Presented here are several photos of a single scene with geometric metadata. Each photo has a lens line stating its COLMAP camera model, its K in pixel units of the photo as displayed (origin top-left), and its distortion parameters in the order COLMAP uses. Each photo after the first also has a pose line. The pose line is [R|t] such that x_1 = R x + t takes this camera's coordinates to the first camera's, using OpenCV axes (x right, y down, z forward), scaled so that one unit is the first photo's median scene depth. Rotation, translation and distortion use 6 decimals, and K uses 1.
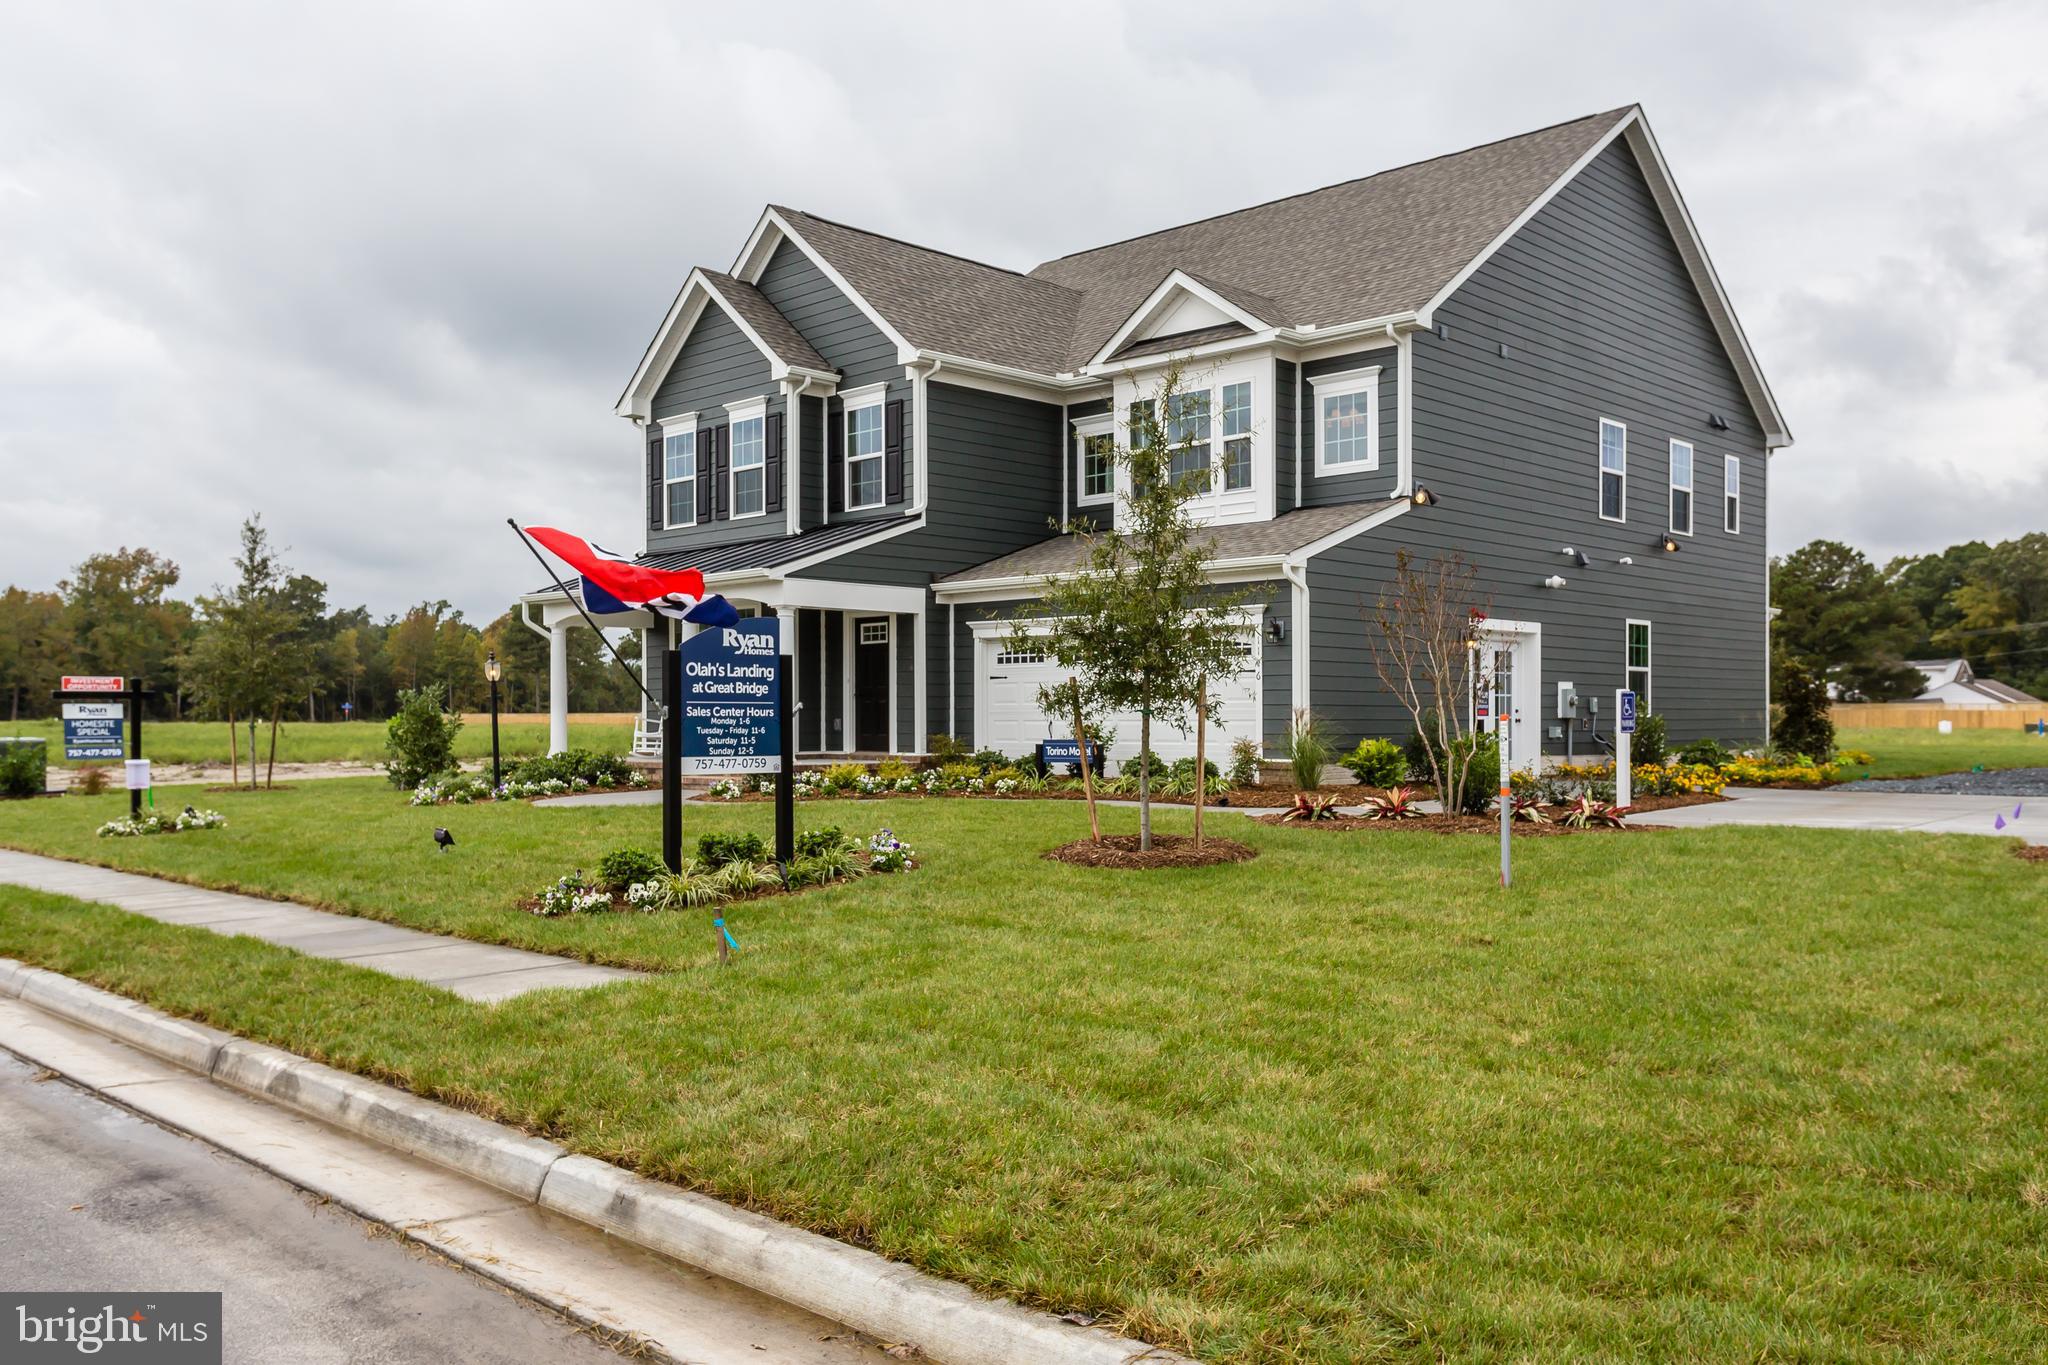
lens RADIAL K [[1651.9, 0, 1020.3], [0, 1651.9, 683.7], [0, 0, 1]] dist [-0.000585, 0.001468]
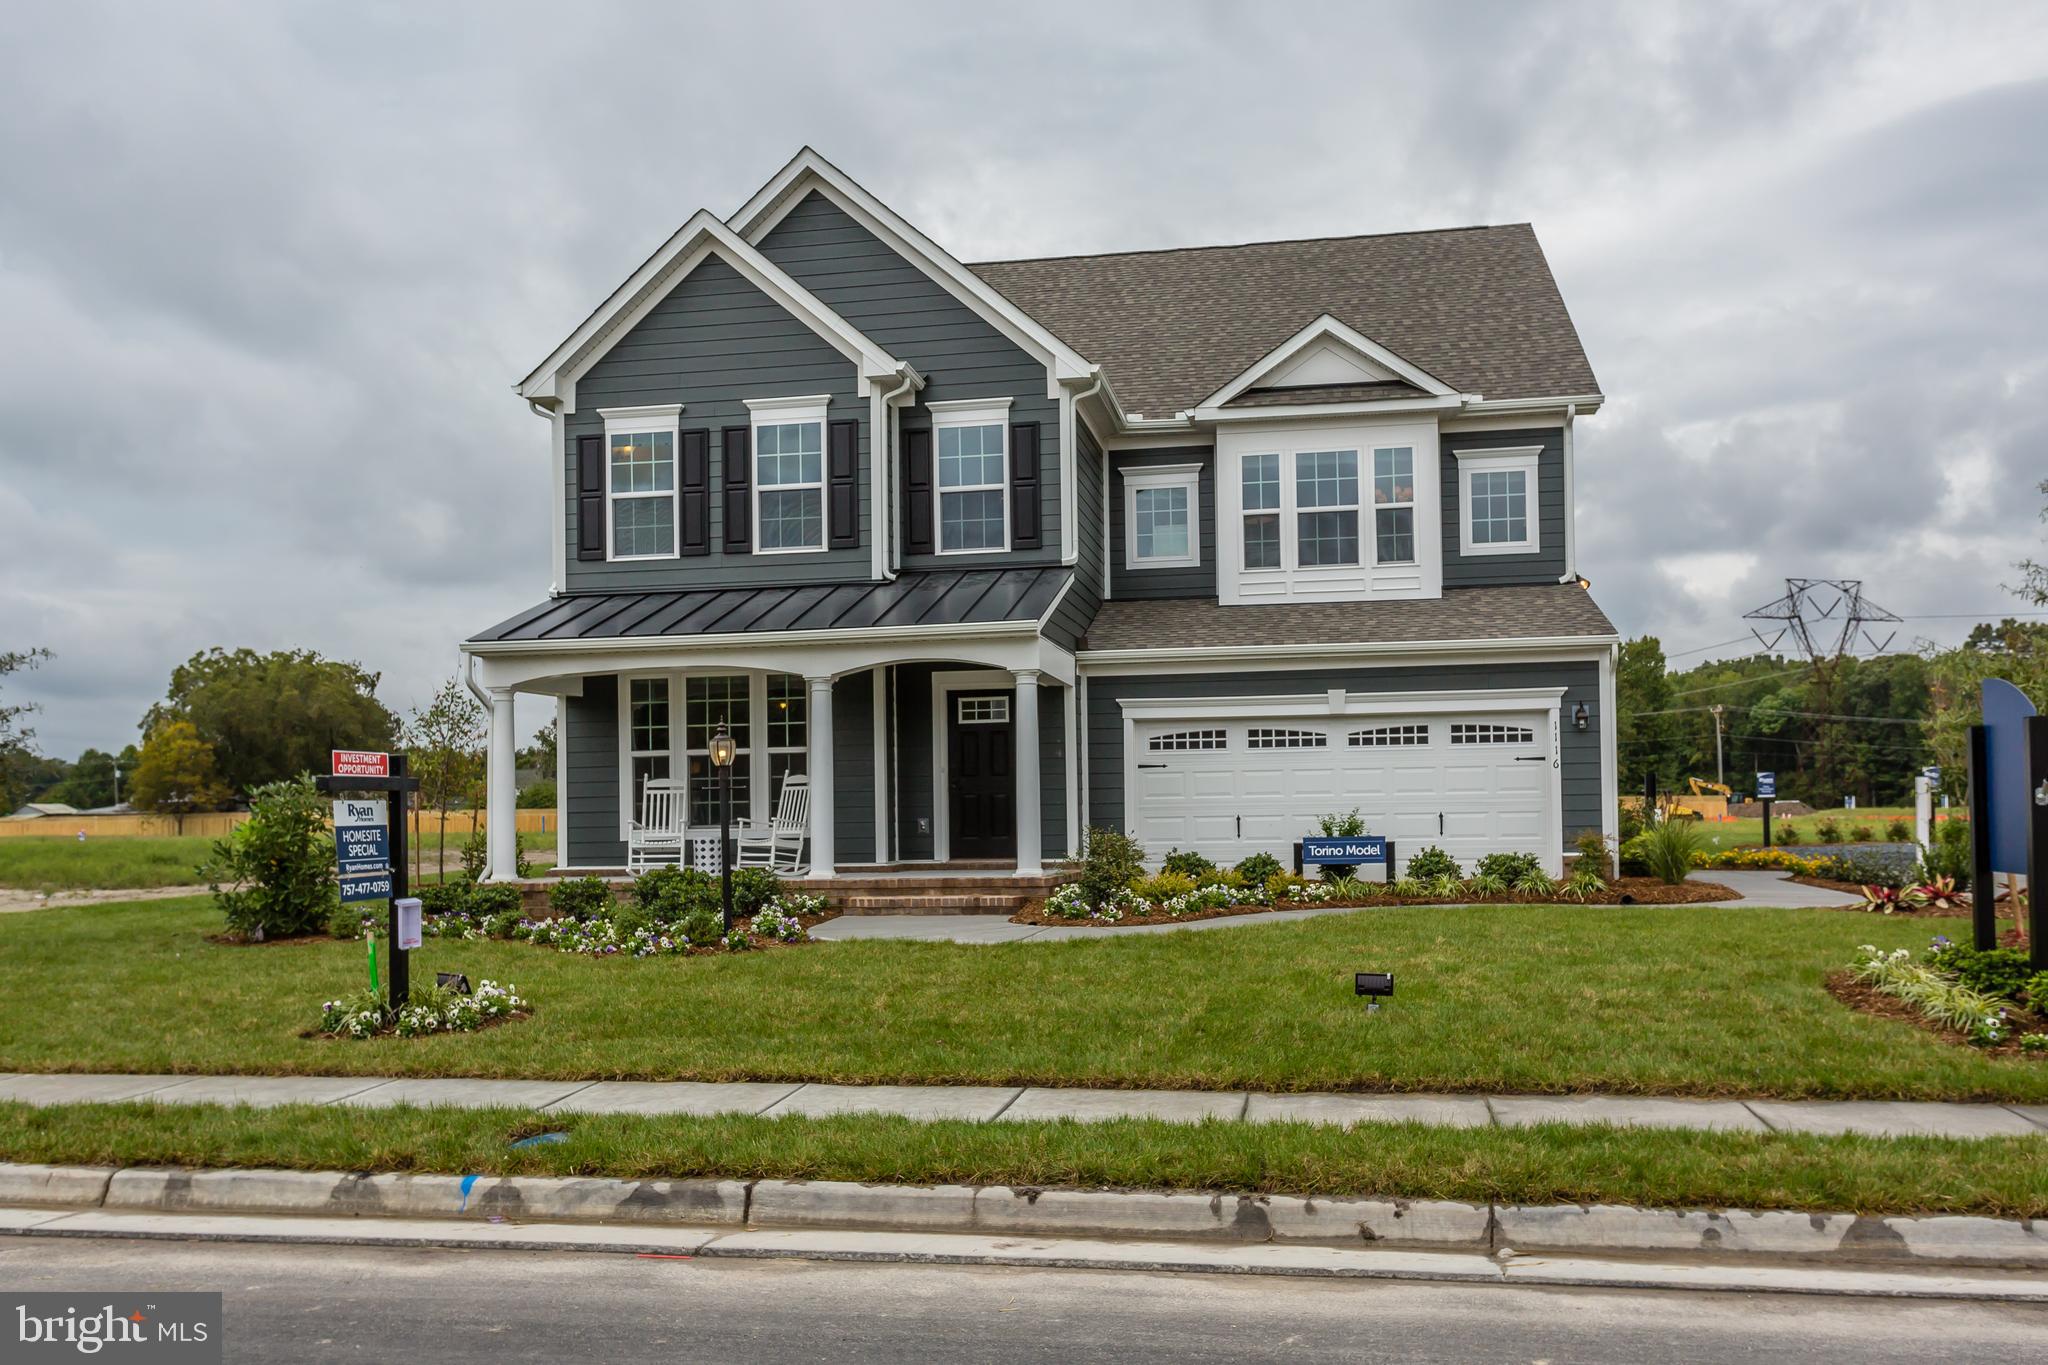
lens RADIAL K [[1730.2, 0, 1019.2], [0, 1730.2, 727.9], [0, 0, 1]] dist [-0.011804, -0.005626]
pose [[0.830969, 0.018139, 0.556023, -0.548436], [0.000302, 0.999453, -0.033055, 0.005658], [-0.556319, 0.027636, 0.830509, 0.305956]]
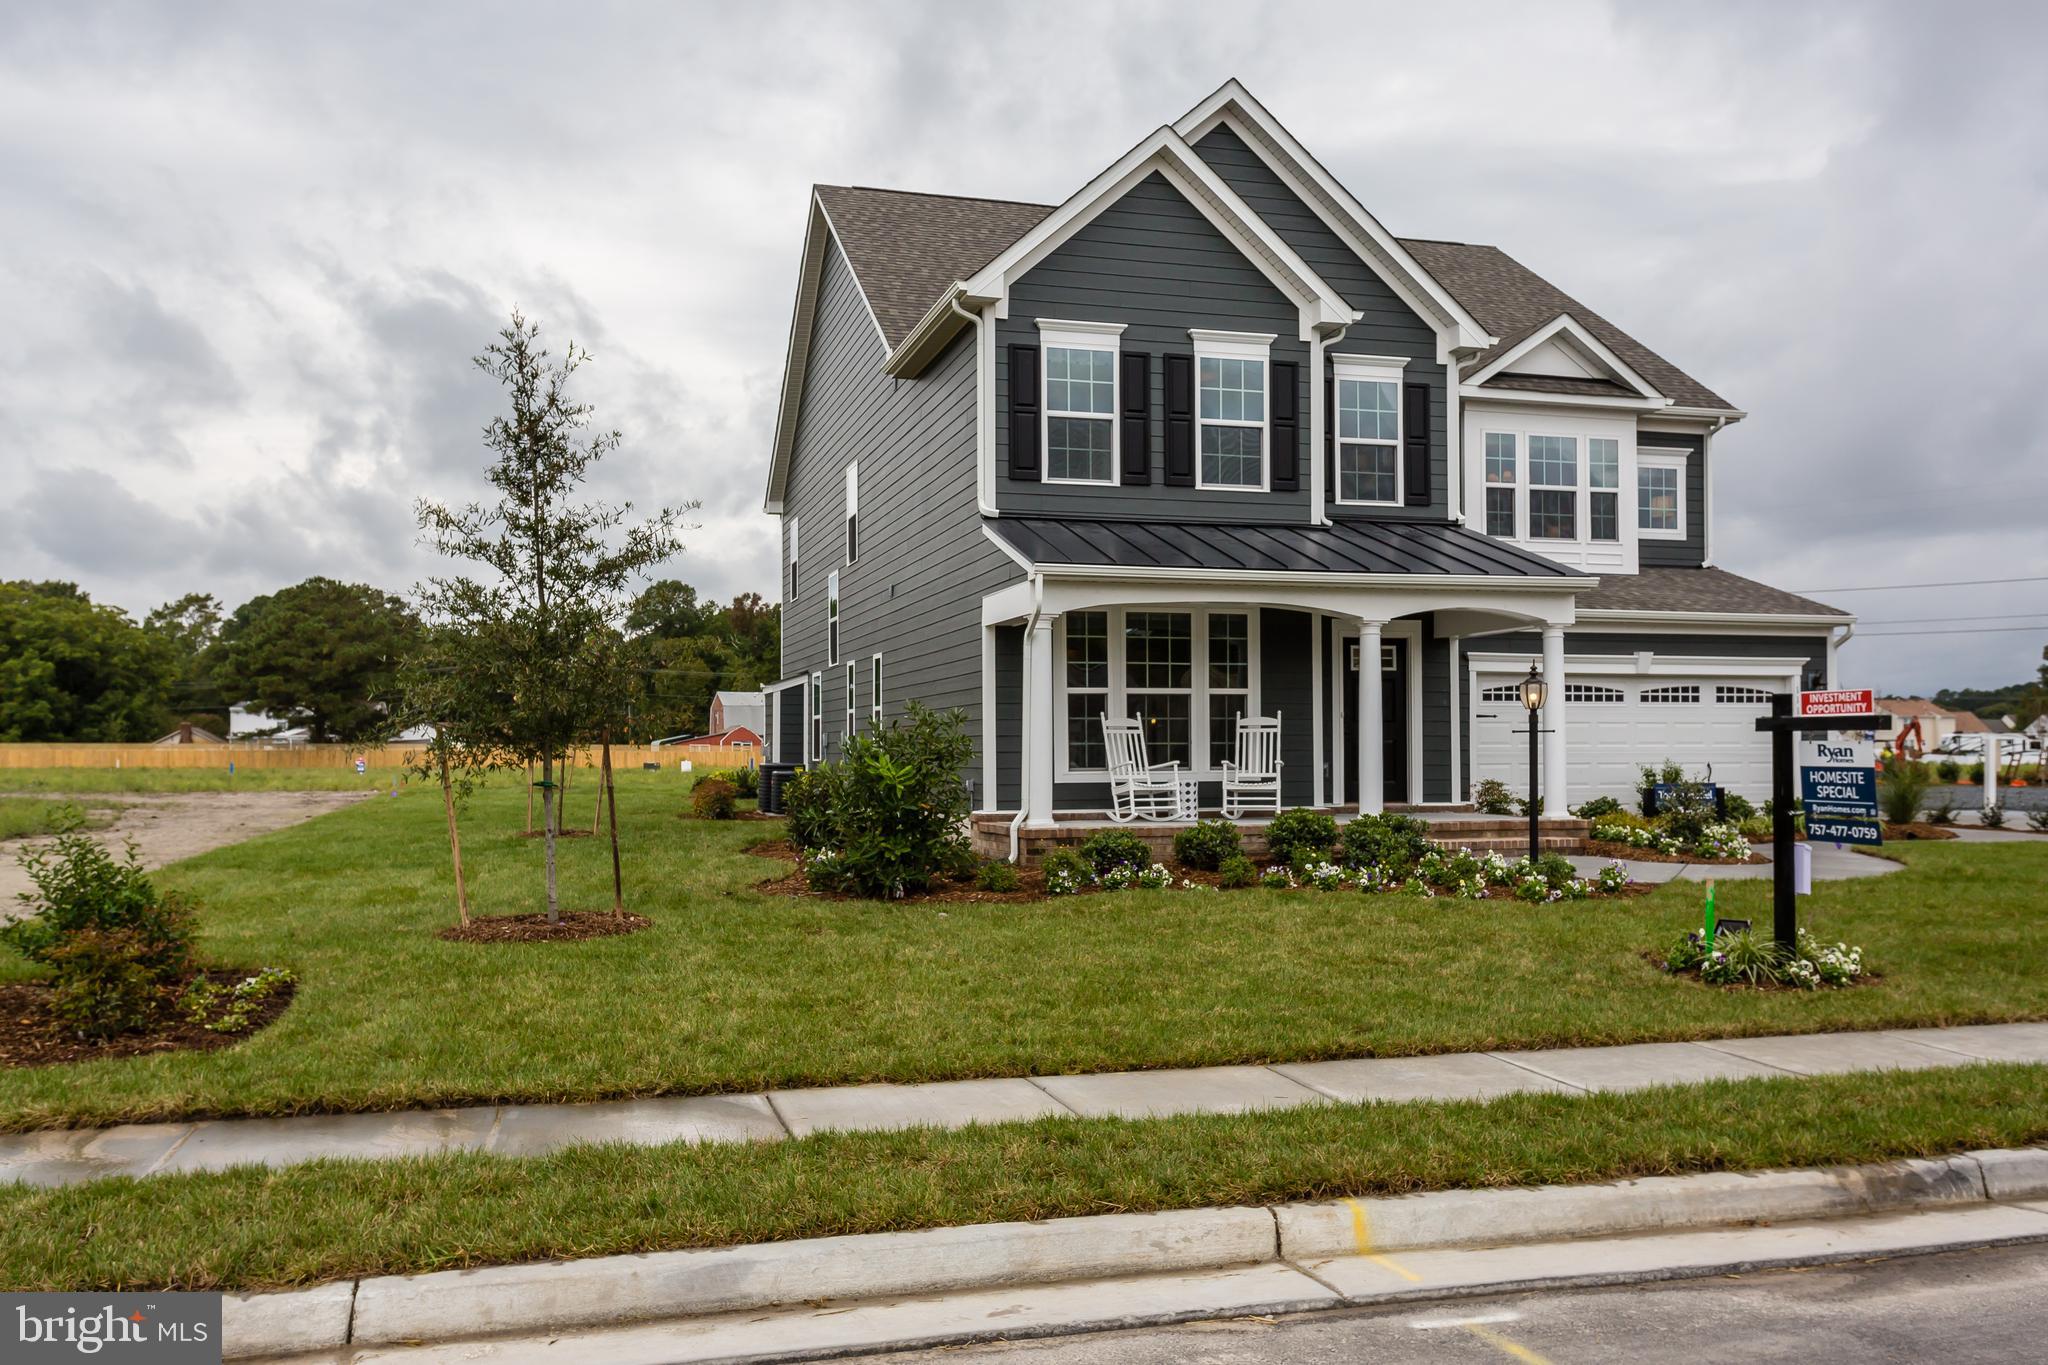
lens RADIAL K [[1651.9, 0, 1023.0], [0, 1651.9, 683.7], [0, 0, 1]] dist [-0.000585, 0.001468]
pose [[0.513672, 0.038565, 0.857120, -0.898957], [-0.019298, 0.999256, -0.033395, 0.013305], [-0.857770, 0.000614, 0.514034, 0.743644]]
